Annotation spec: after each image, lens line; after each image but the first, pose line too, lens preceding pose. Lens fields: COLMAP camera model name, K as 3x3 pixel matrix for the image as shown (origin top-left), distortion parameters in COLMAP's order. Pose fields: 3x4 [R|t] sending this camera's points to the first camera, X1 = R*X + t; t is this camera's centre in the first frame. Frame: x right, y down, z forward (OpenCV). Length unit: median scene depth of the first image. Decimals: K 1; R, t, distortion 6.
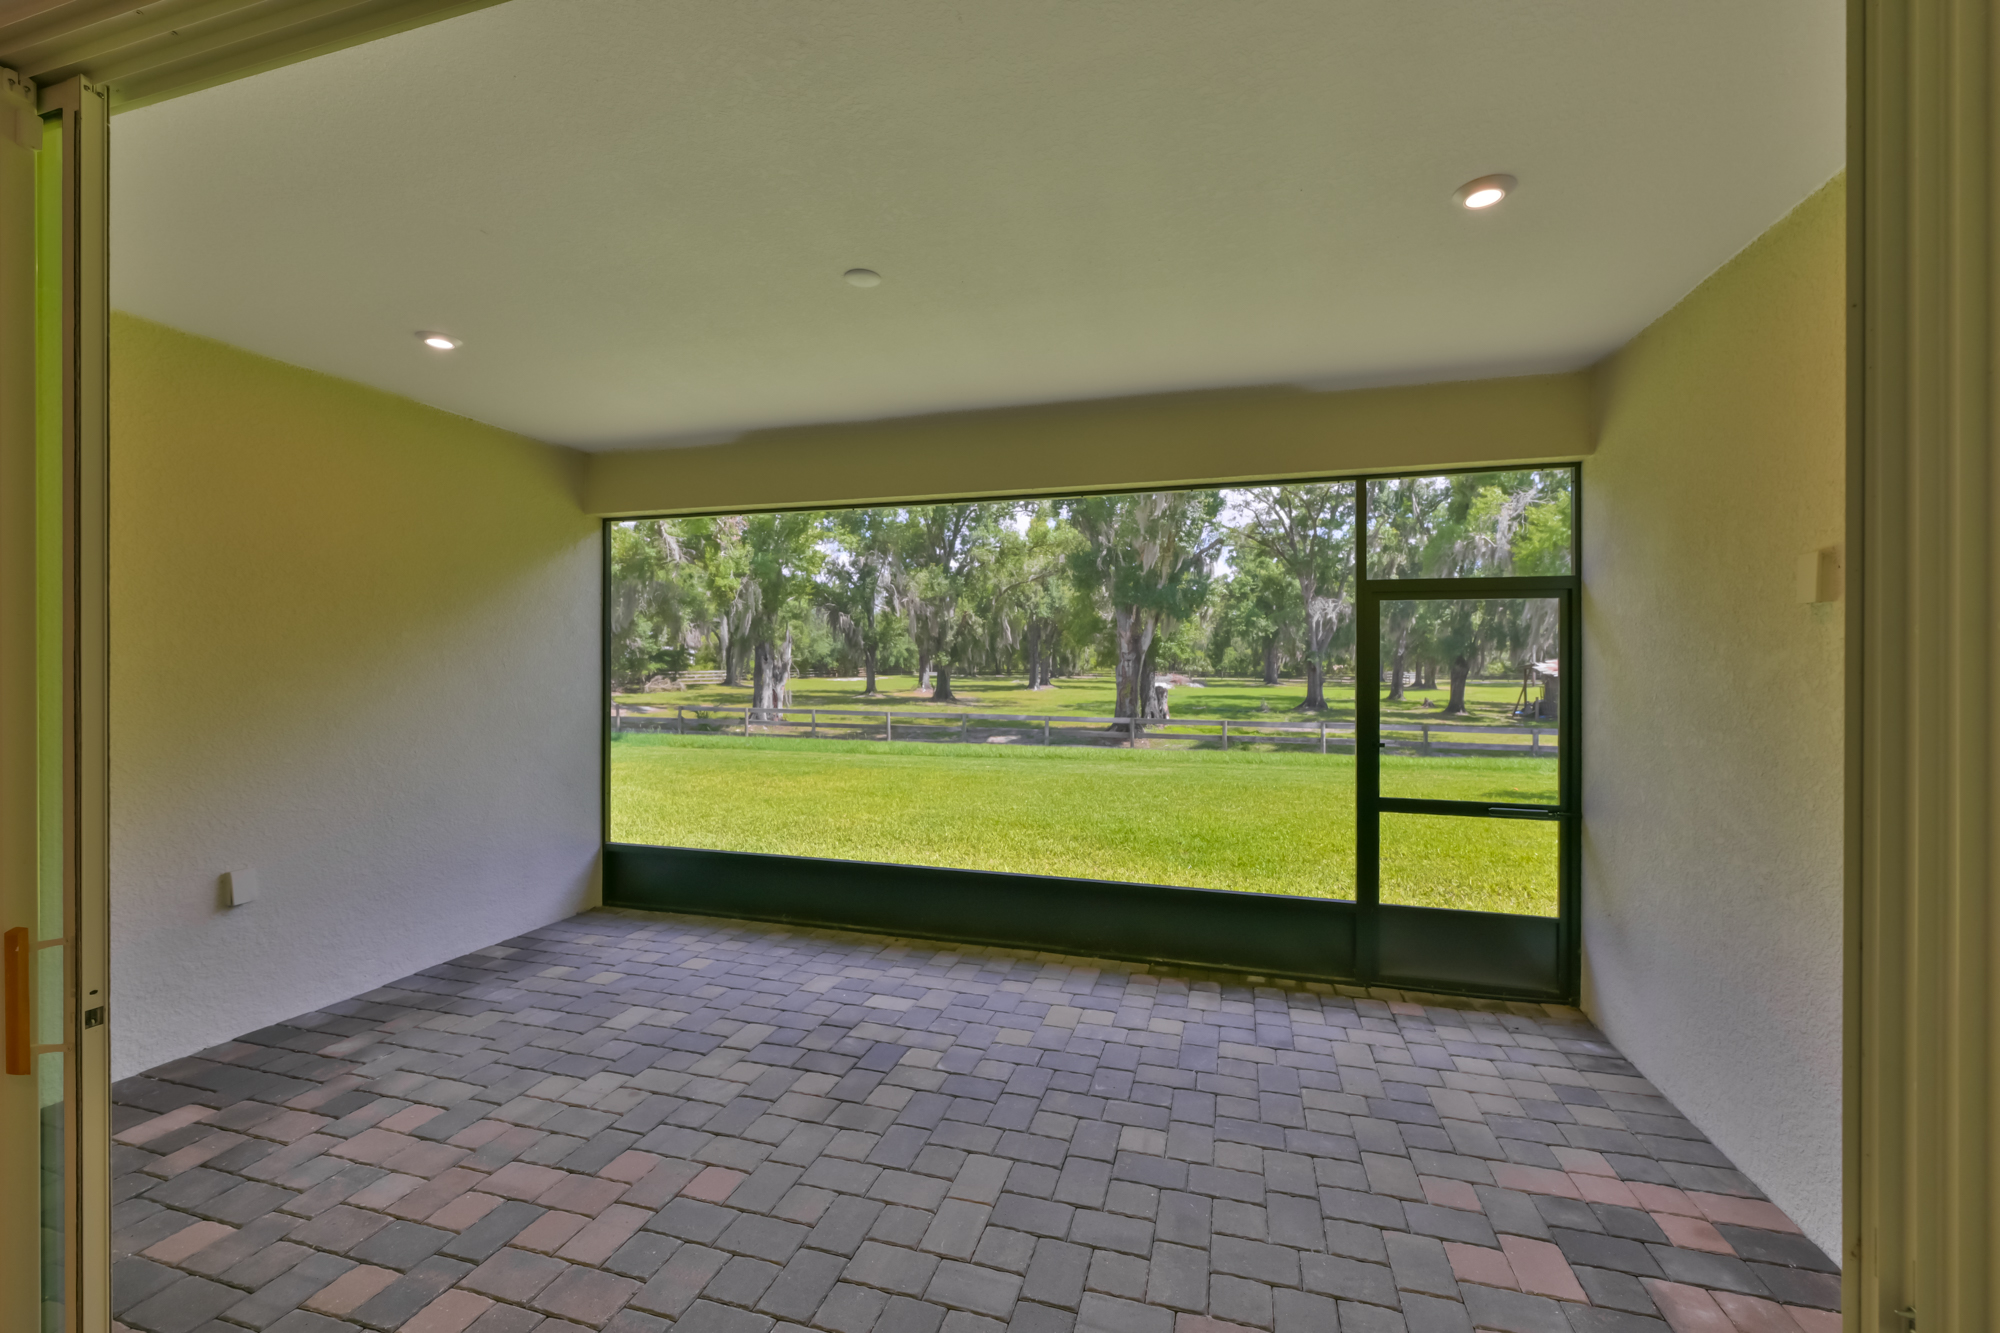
lens RADIAL K [[801.0, 0, 1008.2], [0, 801.0, 664.2], [0, 0, 1]] dist [0.000173, 0.000277]
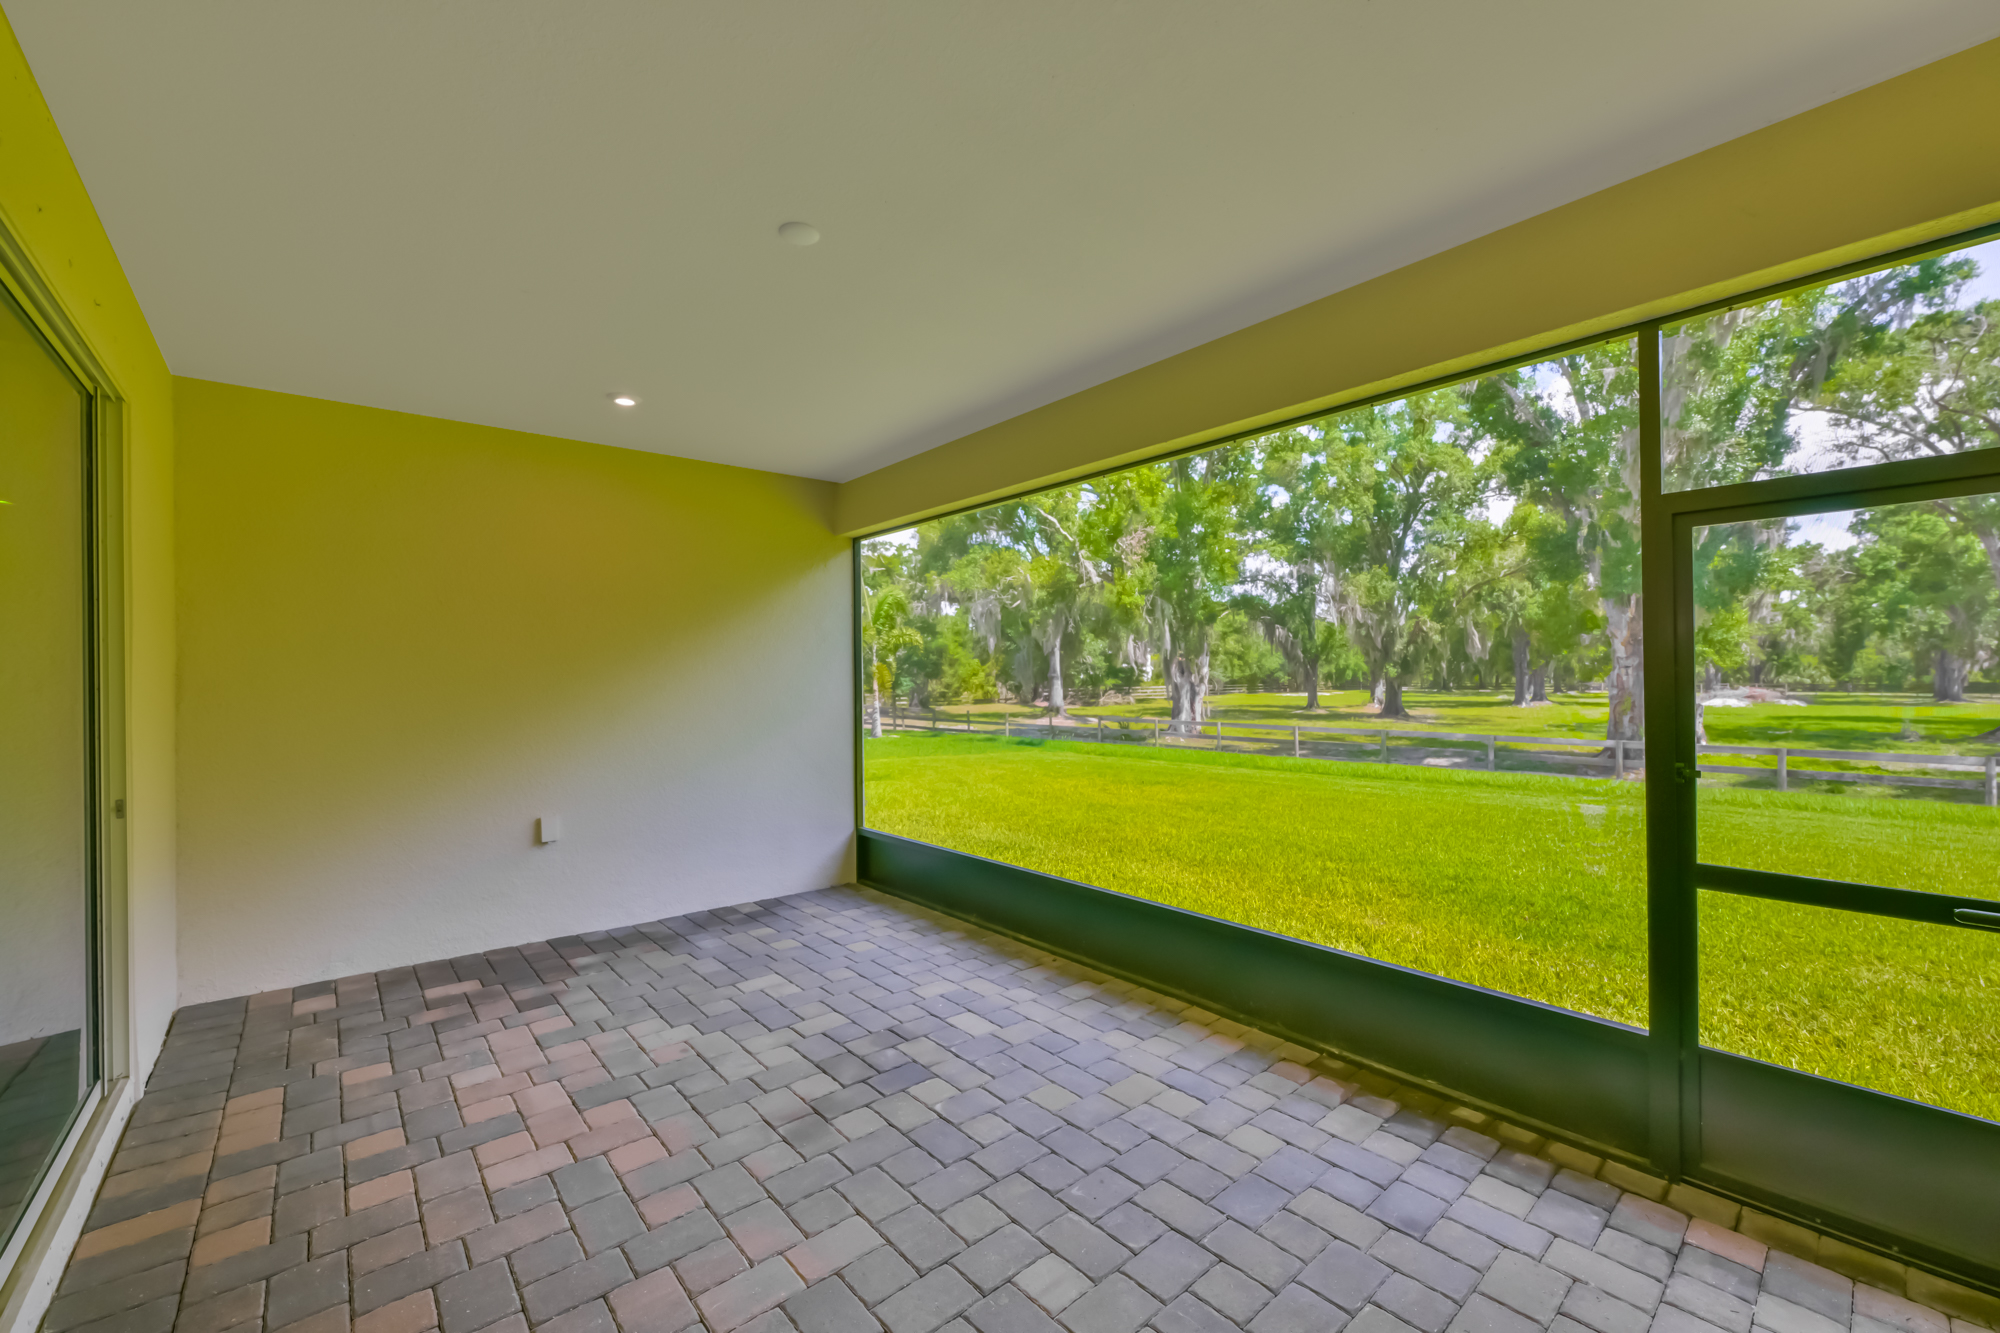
lens RADIAL K [[782.6, 0, 1003.9], [0, 782.6, 675.2], [0, 0, 1]] dist [0.000109, 0.000030]
pose [[0.841067, -0.013341, -0.540767, 0.029515], [0.009701, 0.999907, -0.009581, 0.002606], [0.540844, 0.002812, 0.841118, 0.021957]]
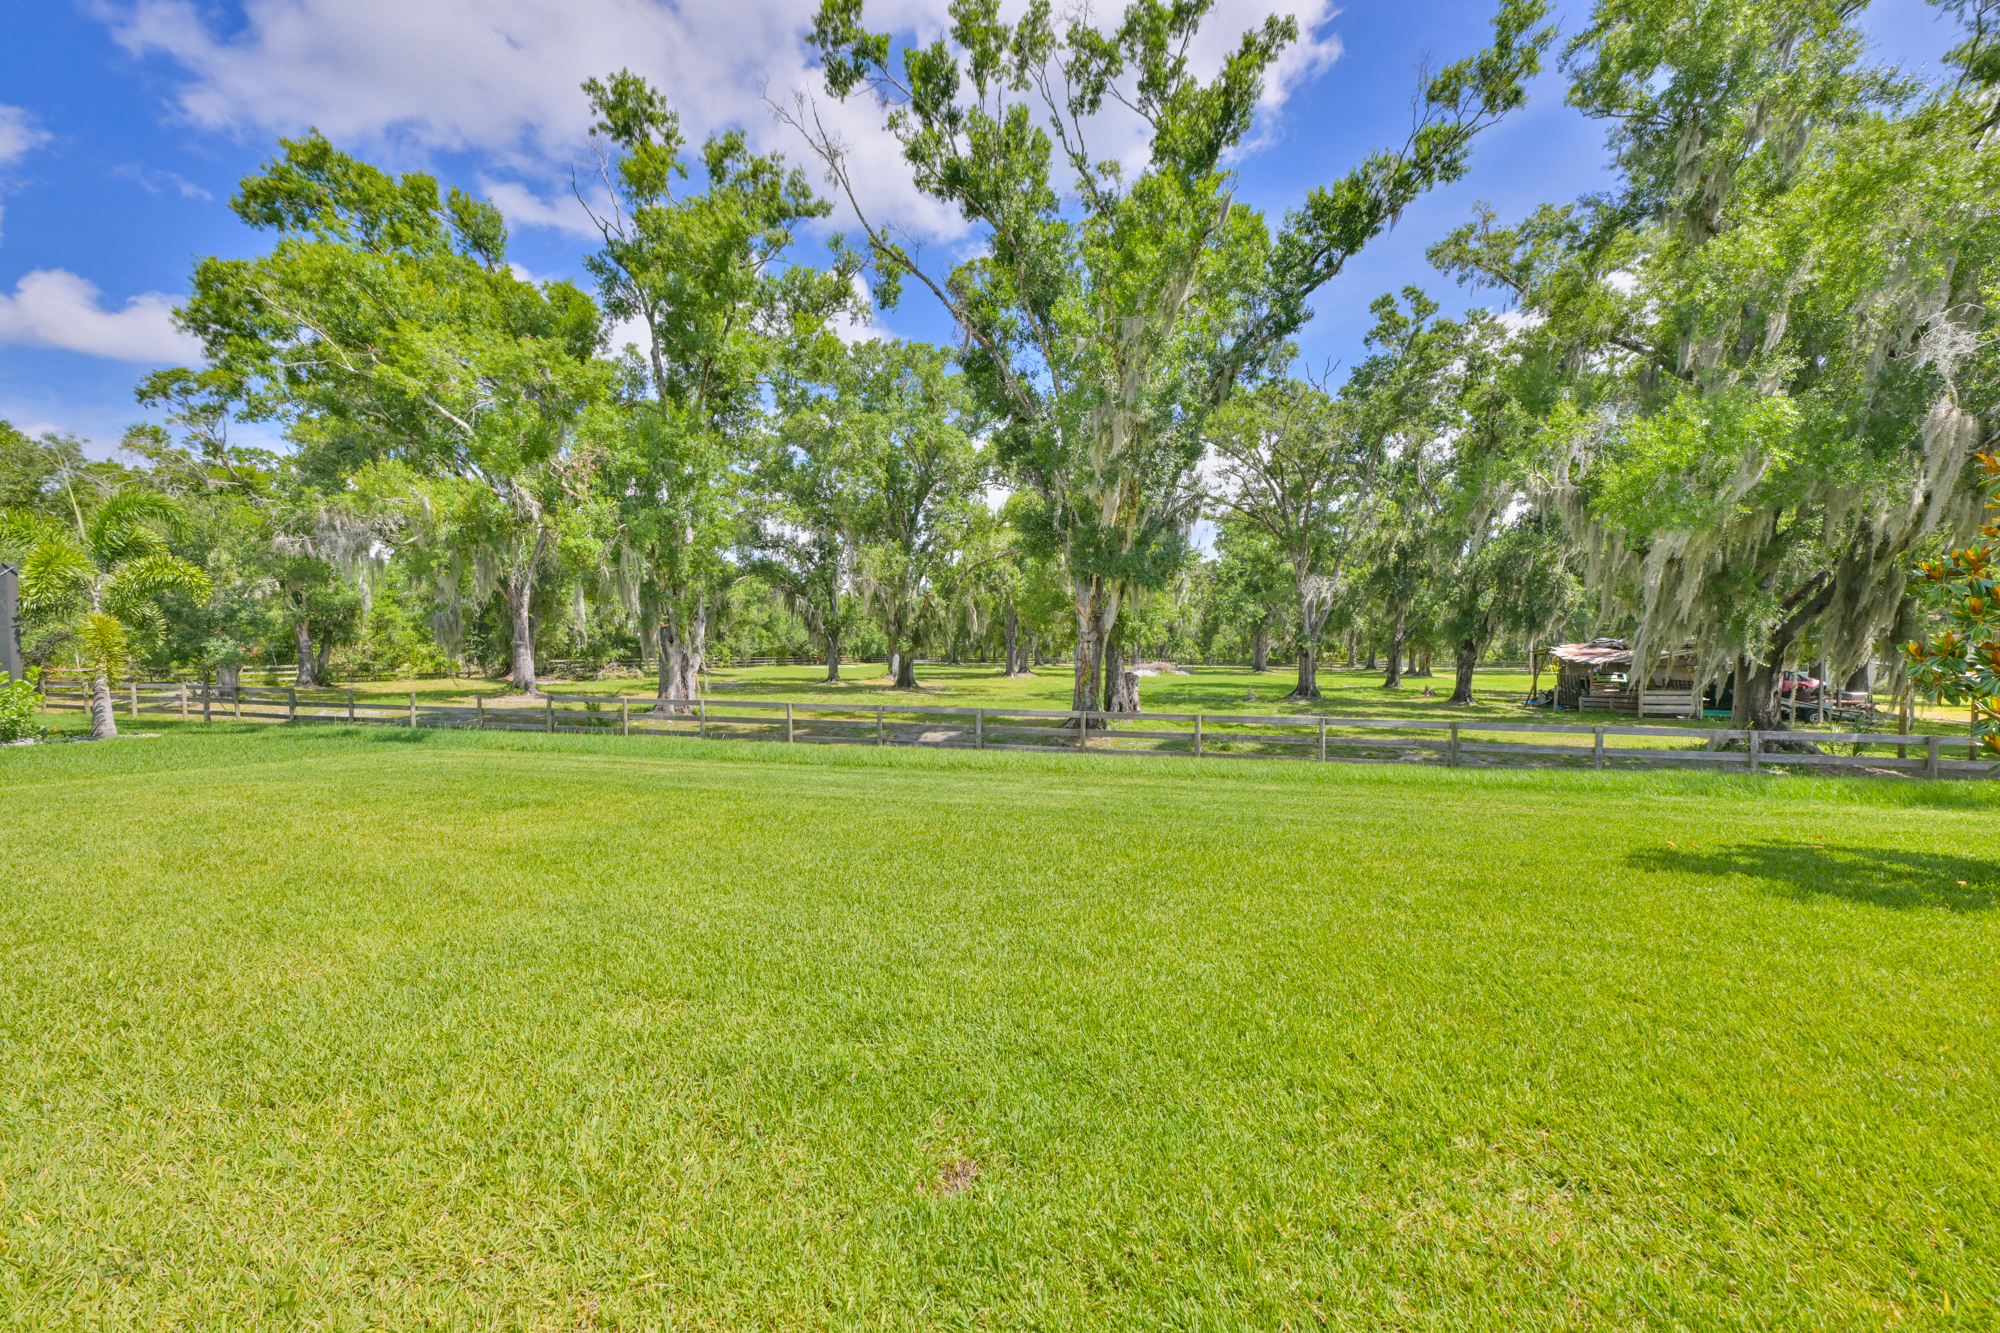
lens RADIAL K [[782.6, 0, 1003.9], [0, 782.6, 675.2], [0, 0, 1]] dist [0.000109, 0.000030]
pose [[0.999999, -0.000308, 0.001067, 0.034226], [0.000278, 0.999598, 0.028366, 0.003949], [-0.001076, -0.028366, 0.999597, 0.102381]]
